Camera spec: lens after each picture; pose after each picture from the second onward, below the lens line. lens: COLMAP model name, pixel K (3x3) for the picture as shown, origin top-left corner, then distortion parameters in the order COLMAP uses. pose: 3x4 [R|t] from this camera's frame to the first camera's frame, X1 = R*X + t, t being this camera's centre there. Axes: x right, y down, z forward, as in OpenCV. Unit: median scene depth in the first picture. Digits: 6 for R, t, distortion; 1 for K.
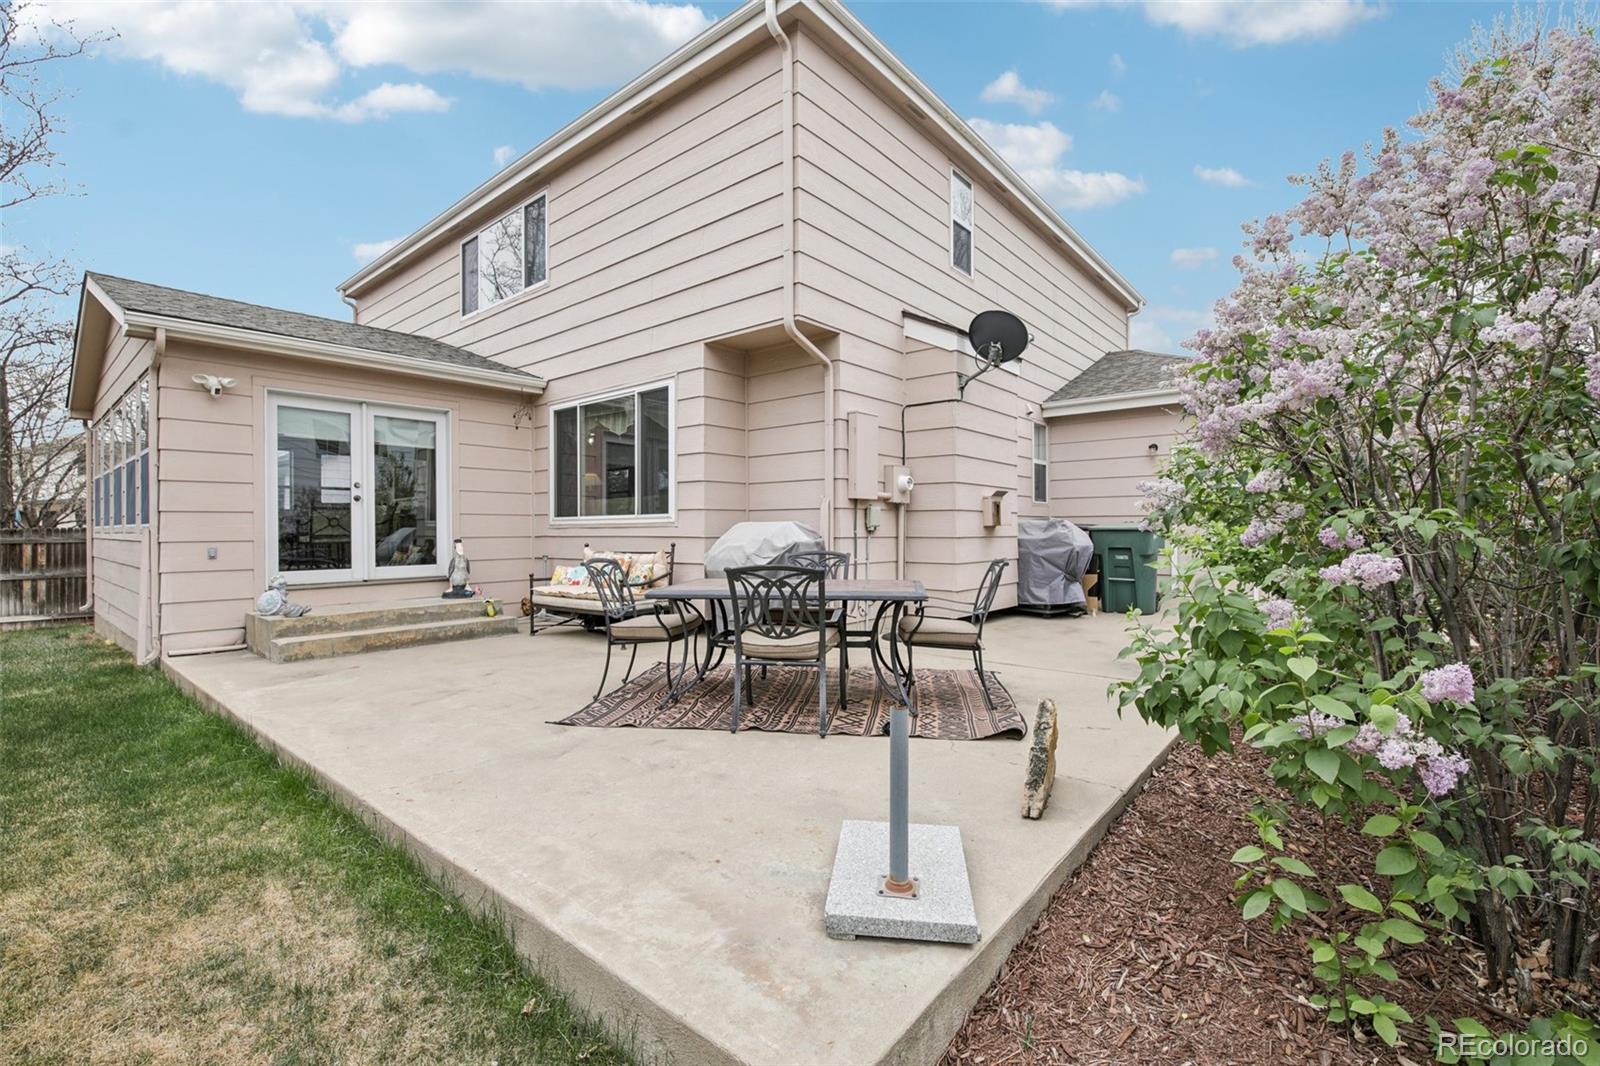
lens RADIAL K [[698.1, 0, 798.4], [0, 698.1, 525.6], [0, 0, 1]] dist [-0.004577, -0.007944]
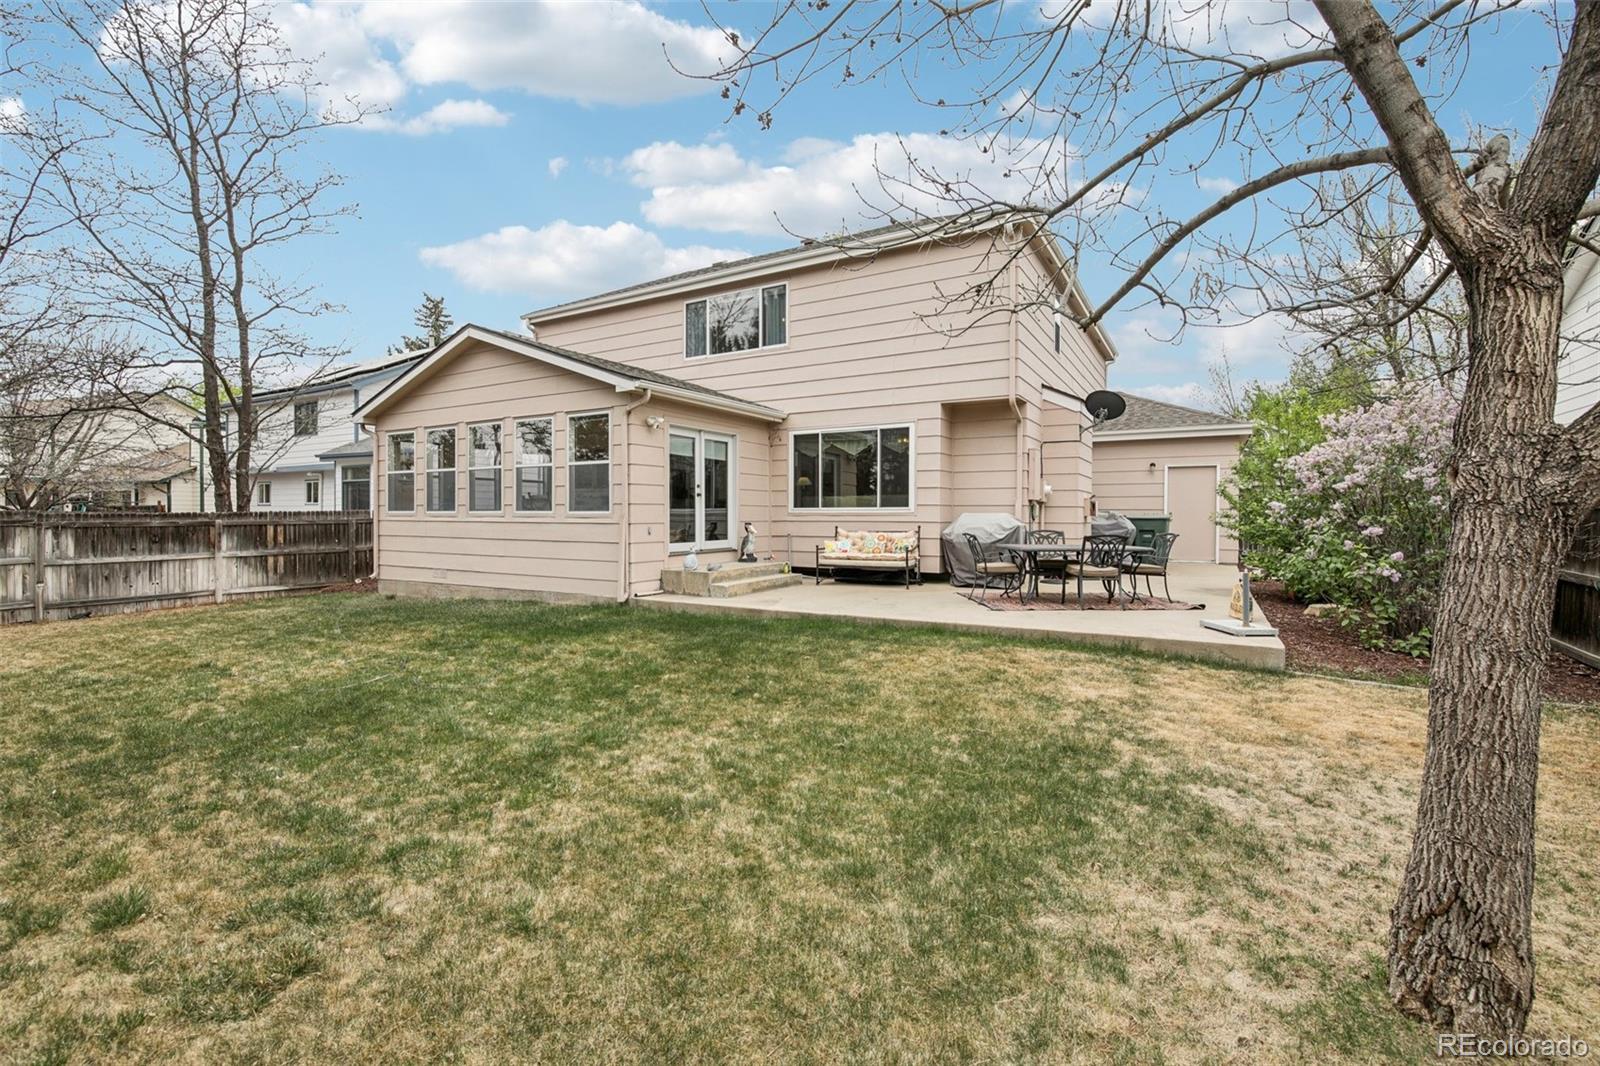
lens RADIAL K [[698.1, 0, 798.4], [0, 698.1, 525.6], [0, 0, 1]] dist [-0.004577, -0.007944]
pose [[0.986259, 0.004459, 0.165144, -0.635082], [-0.007792, 0.999779, 0.019539, -0.003963], [-0.165021, -0.020558, 0.986076, -0.485096]]
